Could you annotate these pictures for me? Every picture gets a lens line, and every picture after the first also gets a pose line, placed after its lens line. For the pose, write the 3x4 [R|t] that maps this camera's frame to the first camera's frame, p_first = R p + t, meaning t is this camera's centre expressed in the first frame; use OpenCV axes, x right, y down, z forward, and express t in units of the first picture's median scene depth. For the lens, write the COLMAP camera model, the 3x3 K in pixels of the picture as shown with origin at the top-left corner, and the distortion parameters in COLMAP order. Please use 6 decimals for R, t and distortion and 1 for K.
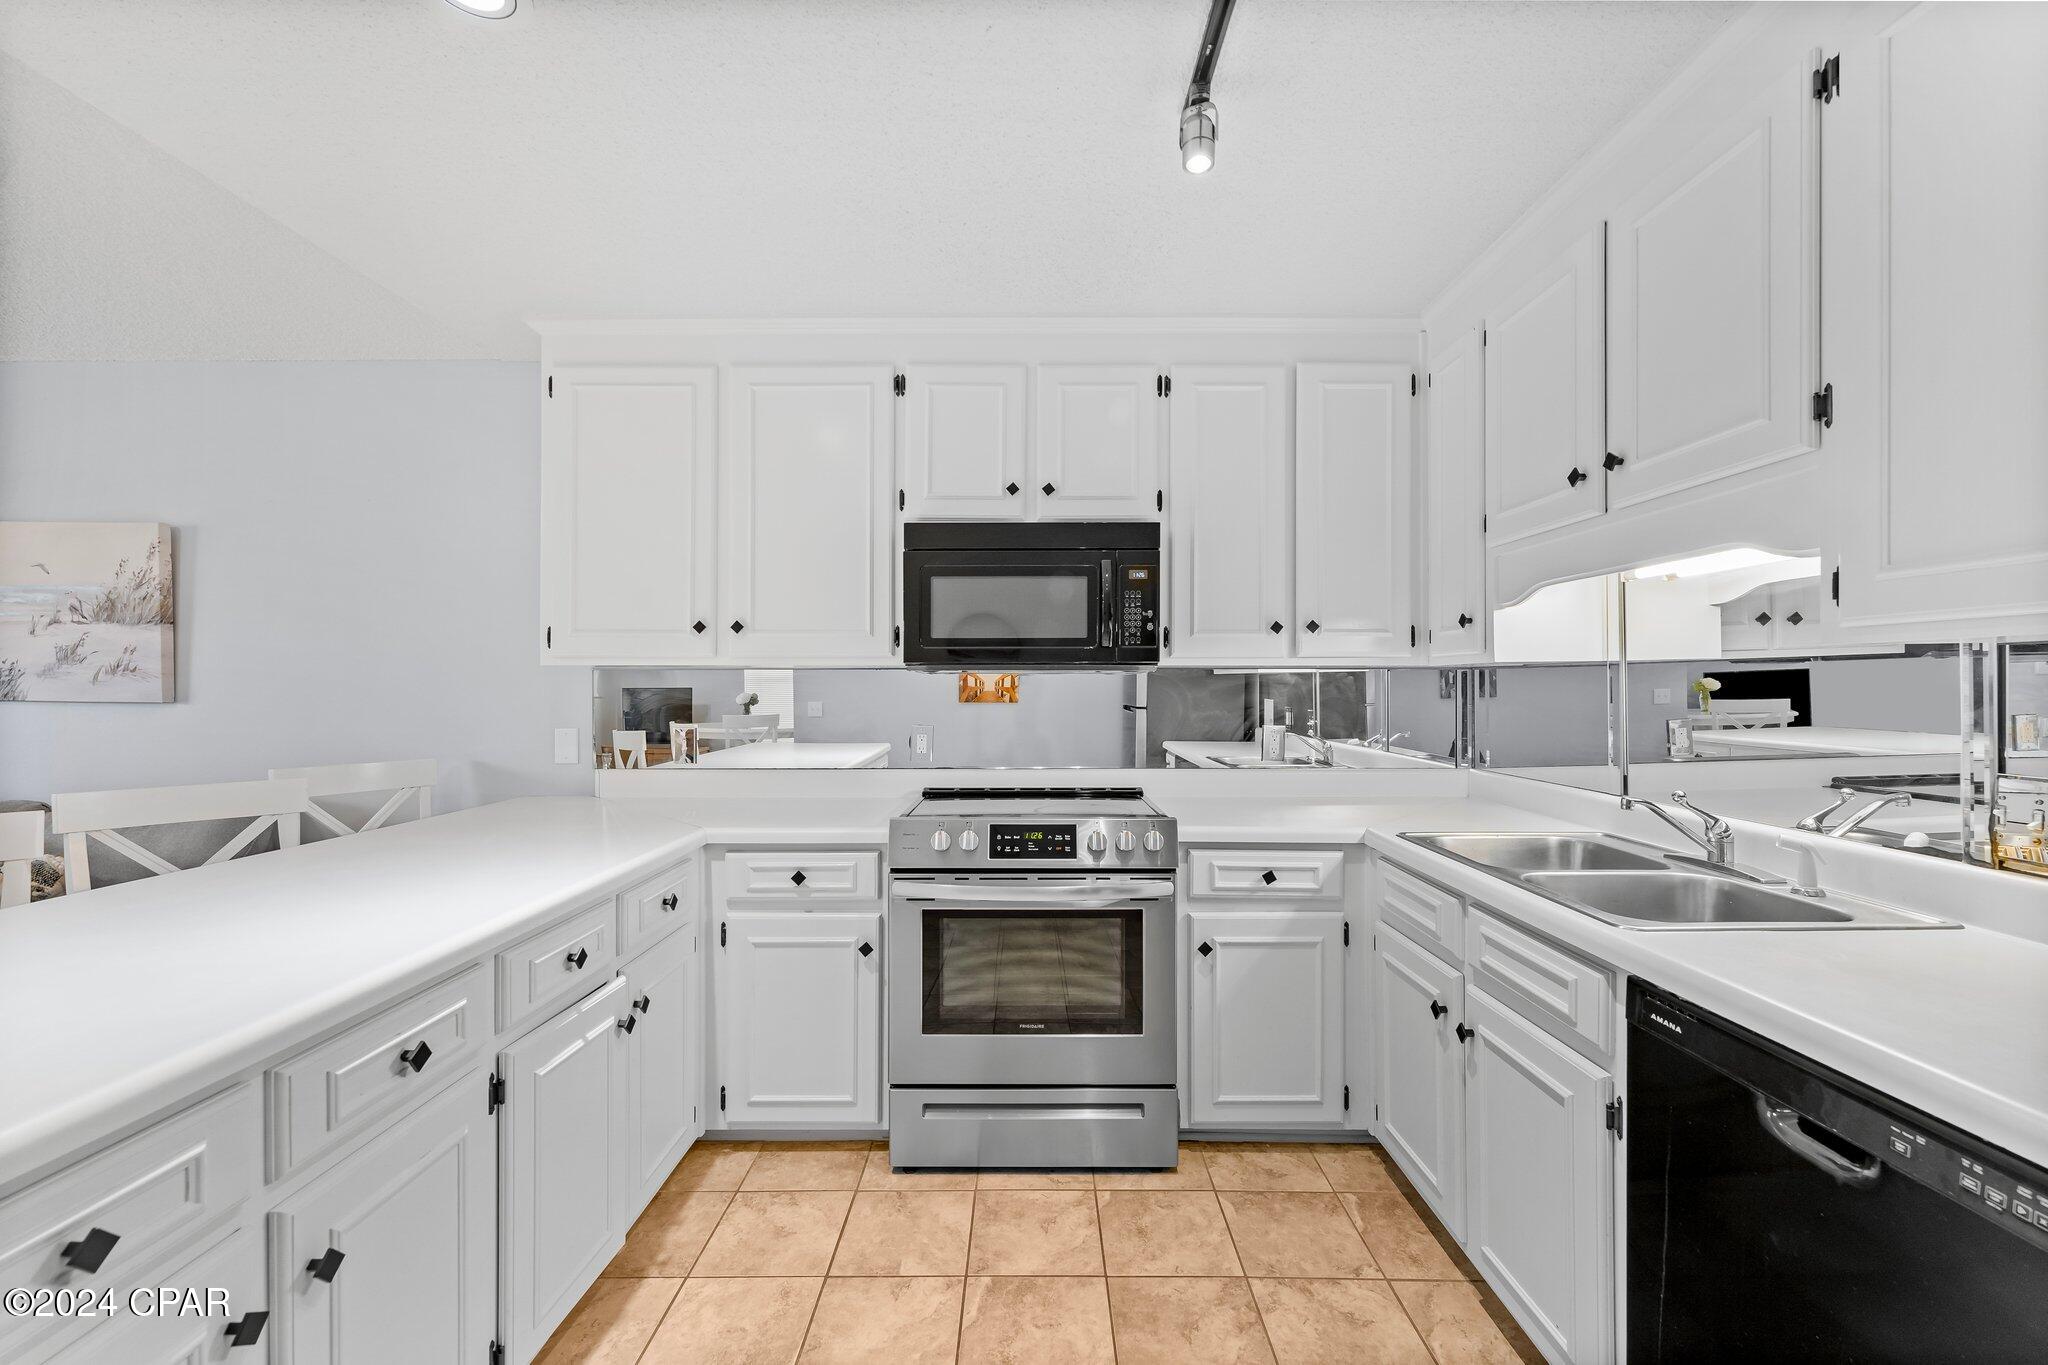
lens RADIAL K [[822.8, 0, 1024.2], [0, 822.8, 691.9], [0, 0, 1]] dist [0.001131, 0.000054]
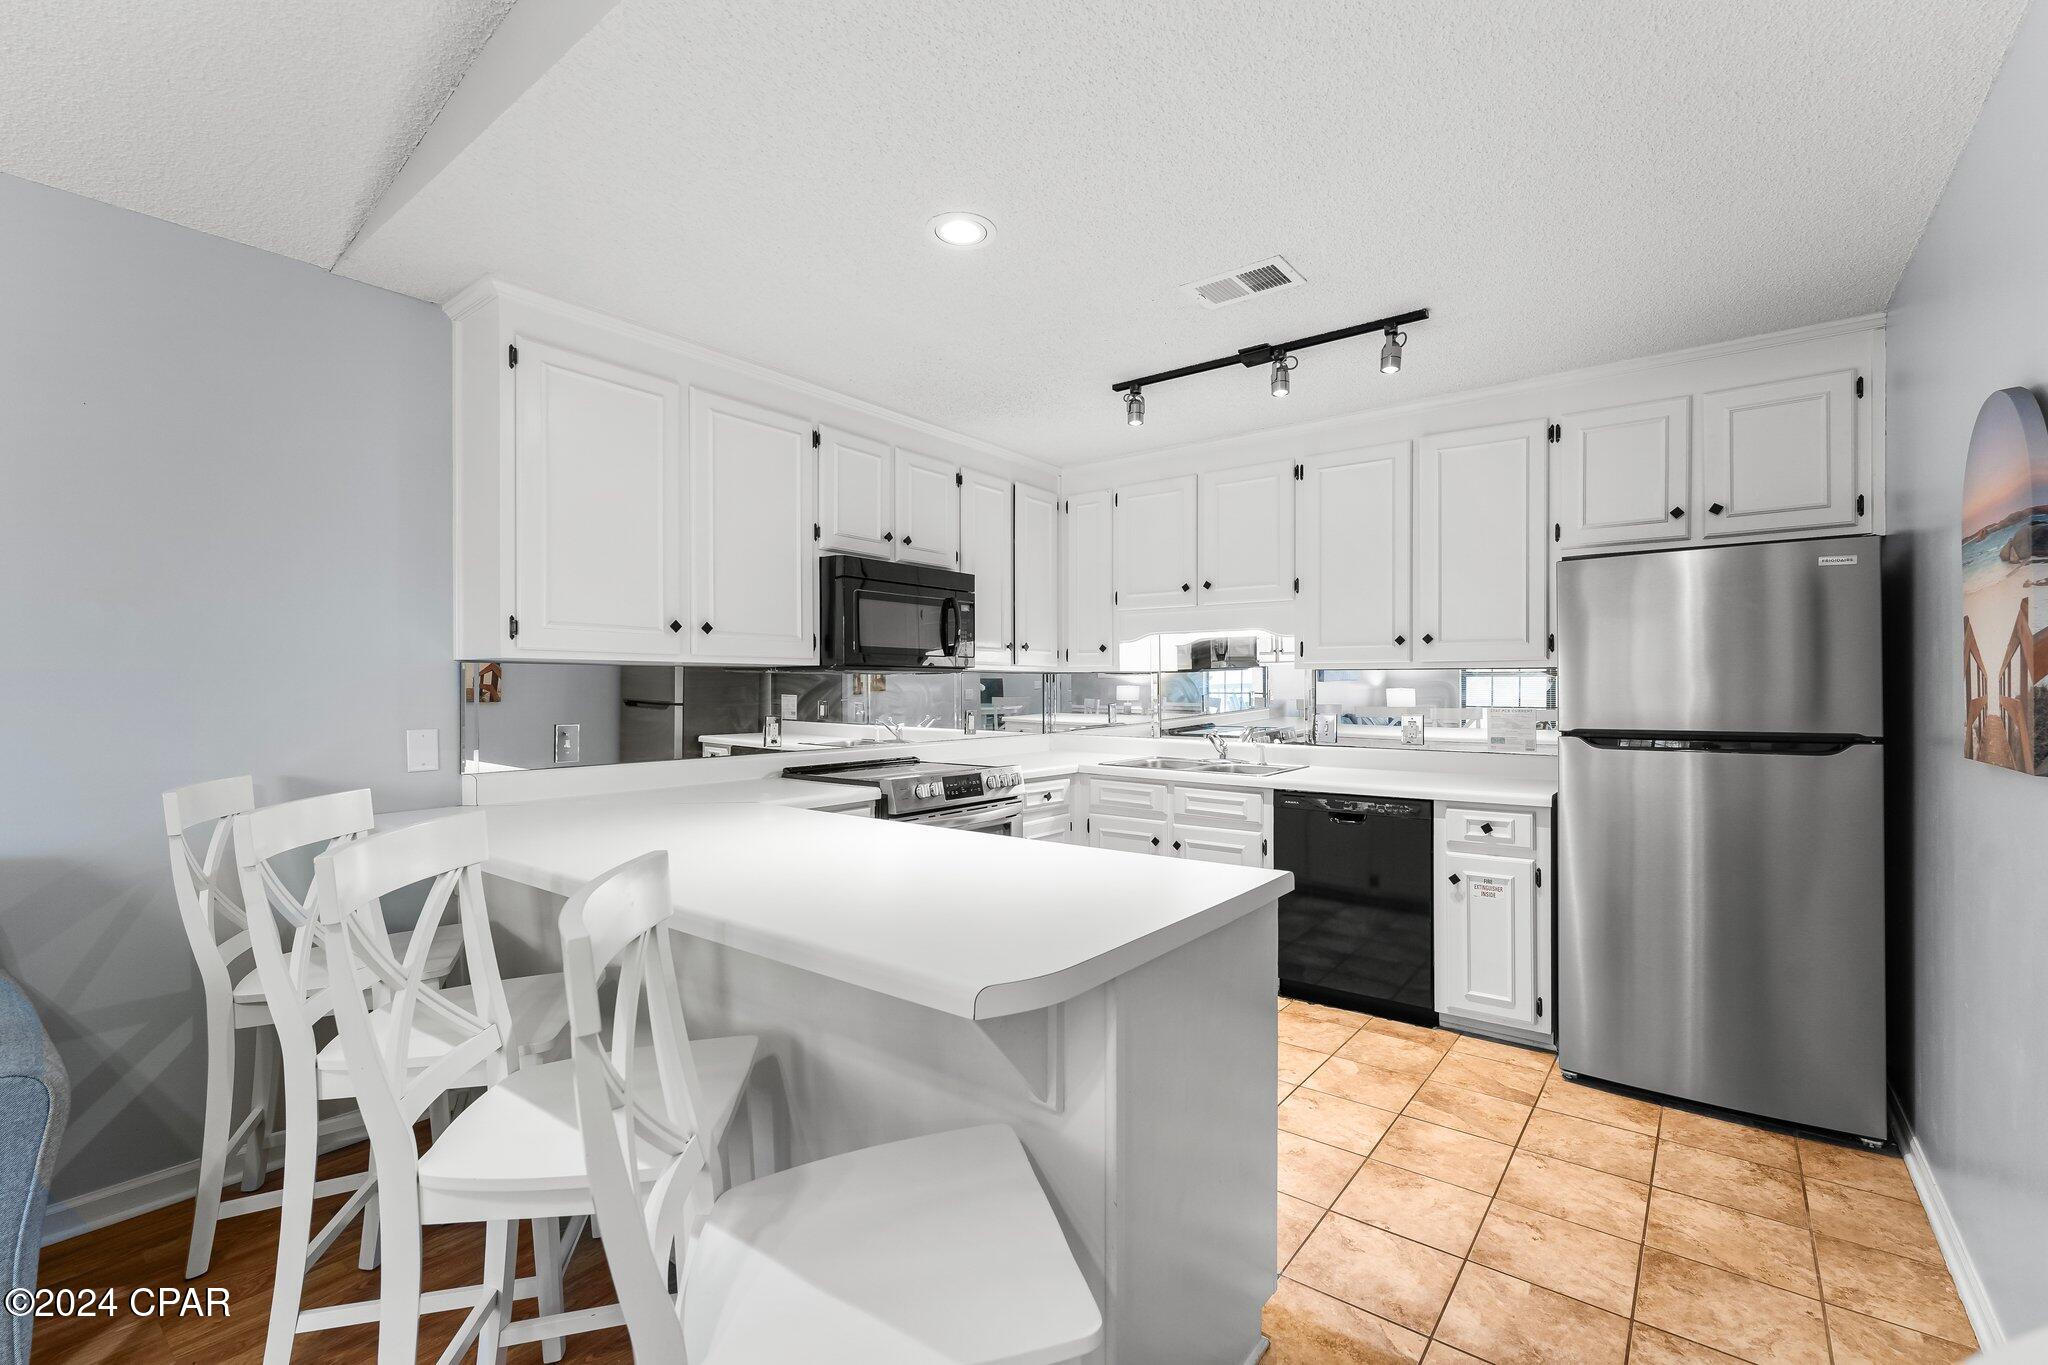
lens RADIAL K [[892.8, 0, 1023.9], [0, 892.8, 688.1], [0, 0, 1]] dist [0.005933, -0.000465]
pose [[0.609276, -0.000288, 0.792958, -1.173657], [0.003053, 0.999993, -0.001983, 0.006071], [-0.792953, 0.003629, 0.609272, -0.077054]]
